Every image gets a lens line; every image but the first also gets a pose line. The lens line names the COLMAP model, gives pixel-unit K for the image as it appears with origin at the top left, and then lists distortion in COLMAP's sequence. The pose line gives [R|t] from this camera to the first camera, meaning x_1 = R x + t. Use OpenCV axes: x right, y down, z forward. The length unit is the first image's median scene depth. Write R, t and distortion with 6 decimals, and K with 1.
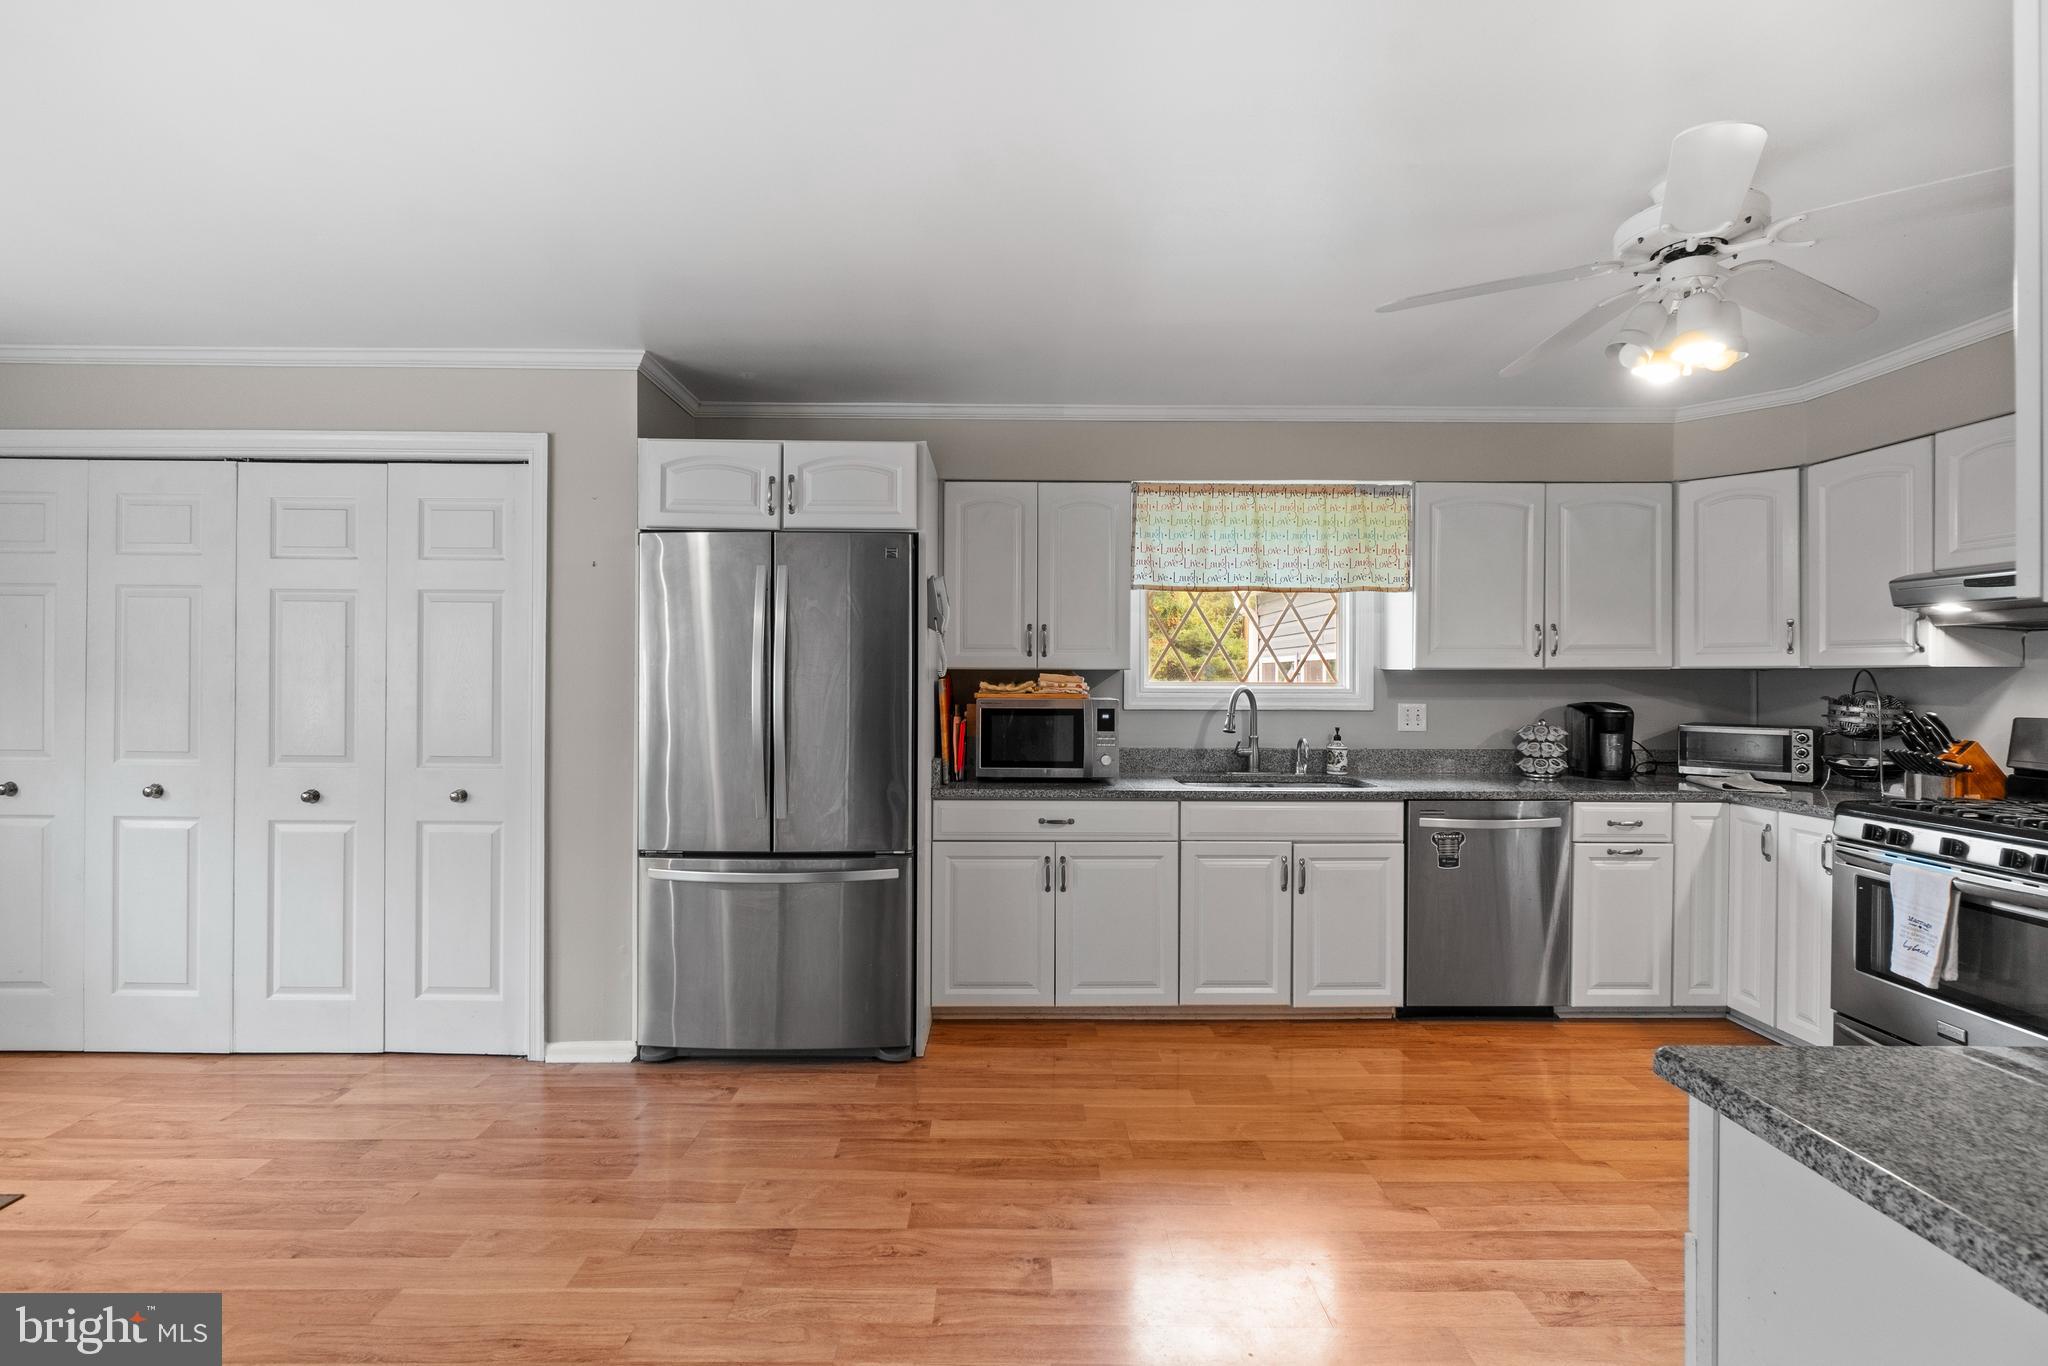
lens RADIAL K [[903.9, 0, 1019.6], [0, 903.9, 676.9], [0, 0, 1]] dist [-0.005783, -0.000166]
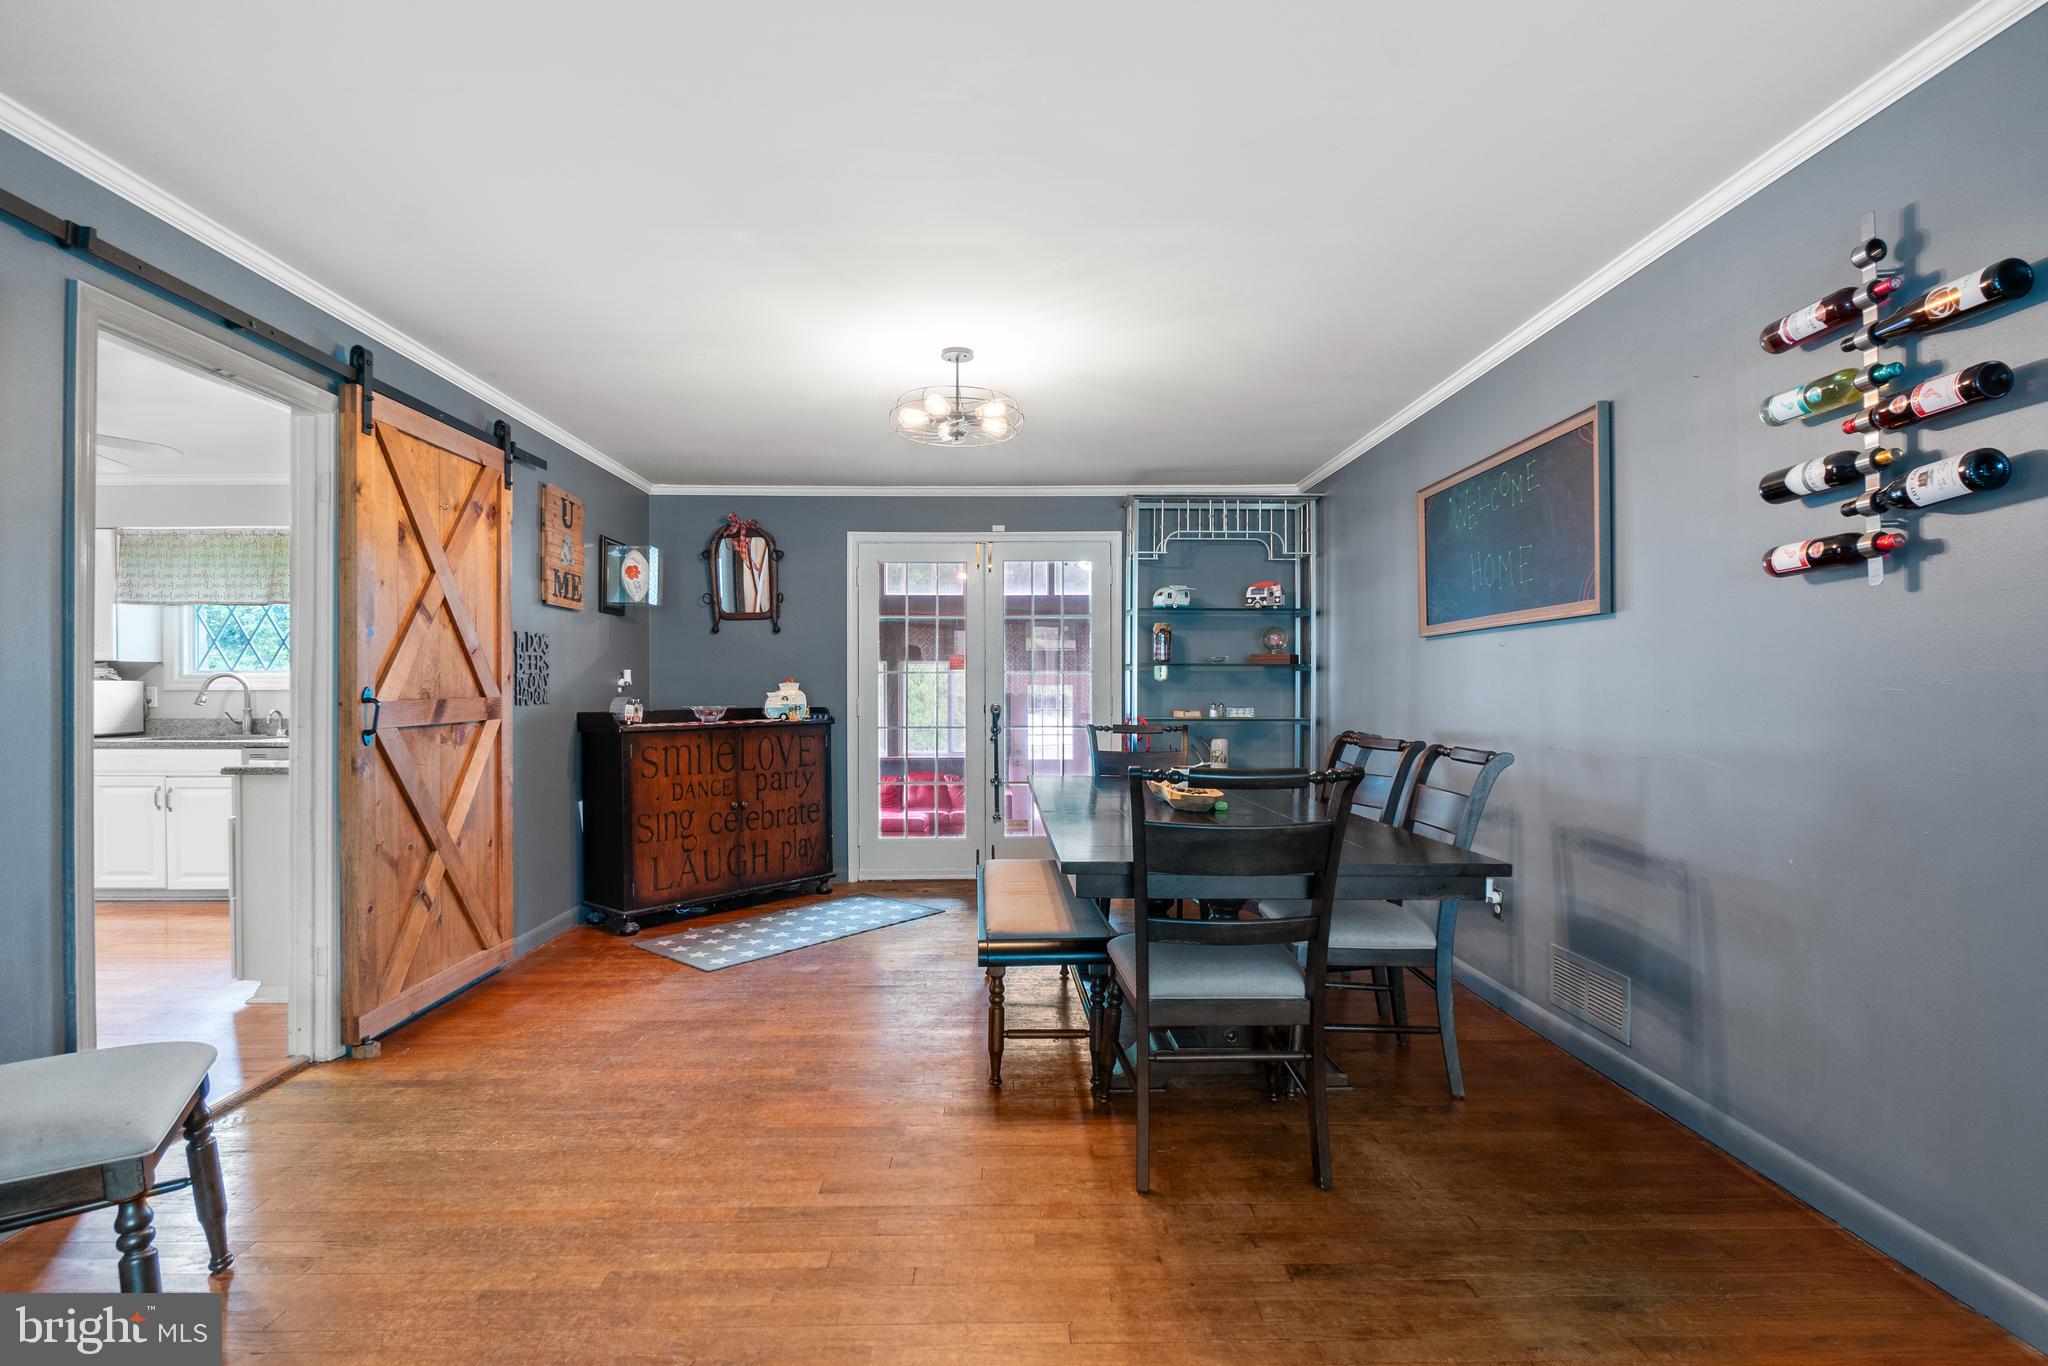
lens RADIAL K [[951.2, 0, 1024.0], [0, 951.2, 683.0], [0, 0, 1]] dist [-0.029809, -0.000094]
pose [[0.999929, -0.005049, 0.010820, 1.610771], [0.005075, 0.999984, -0.002386, 0.040162], [-0.010808, 0.002441, 0.999939, -0.494744]]
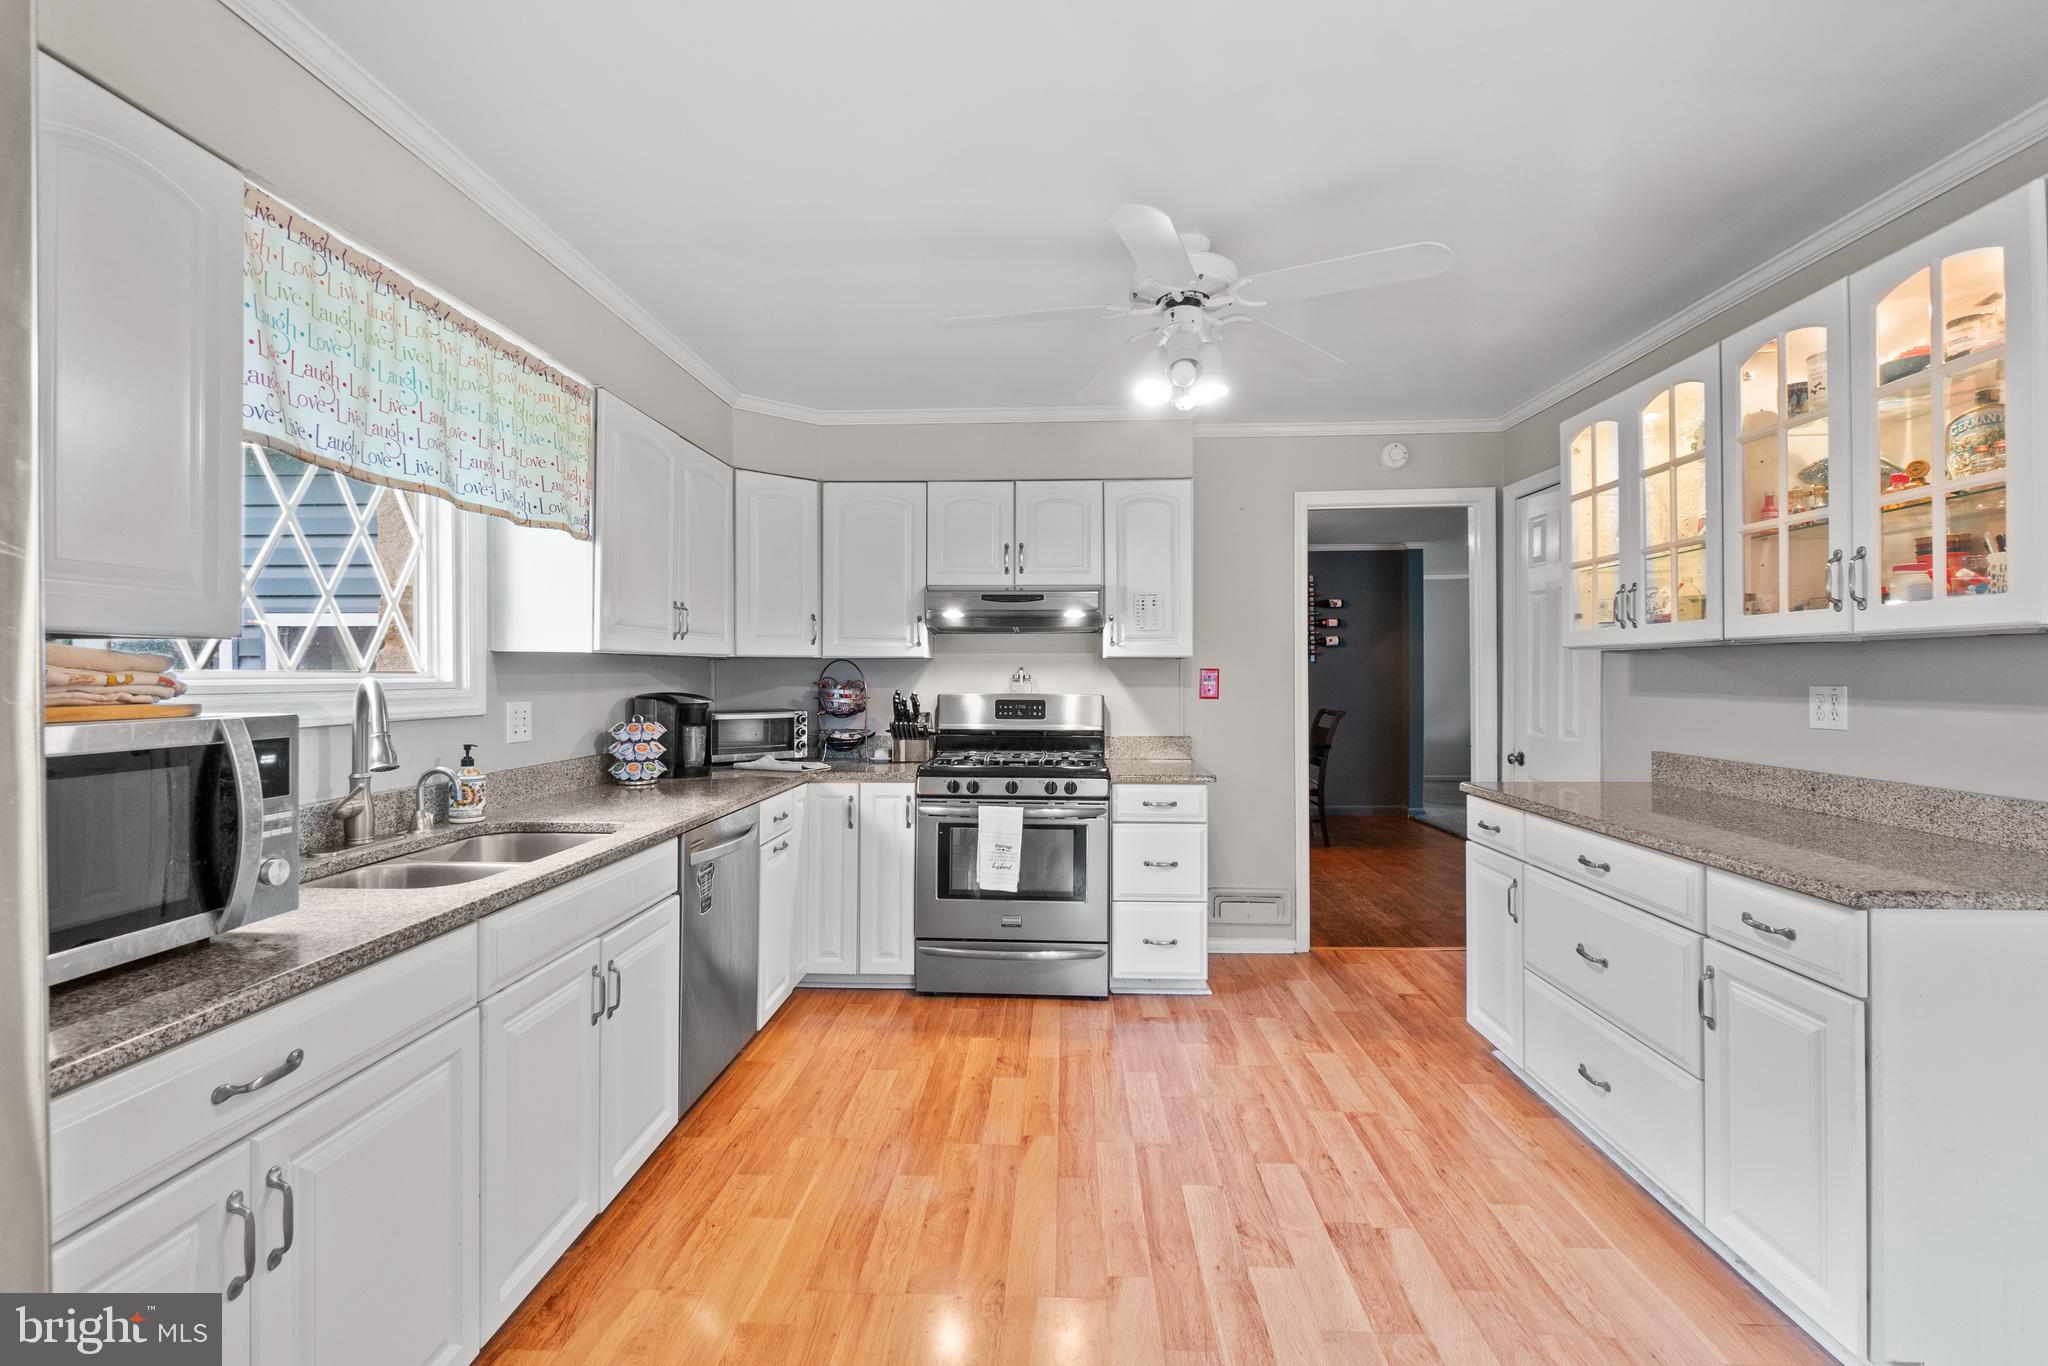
lens RADIAL K [[918.5, 0, 1020.2], [0, 918.5, 673.0], [0, 0, 1]] dist [-0.001939, -0.000684]
pose [[0.062980, -0.003372, 0.998009, -0.273369], [-0.000184, 0.999994, 0.003390, 0.005895], [-0.998015, -0.000397, 0.062979, 0.656645]]
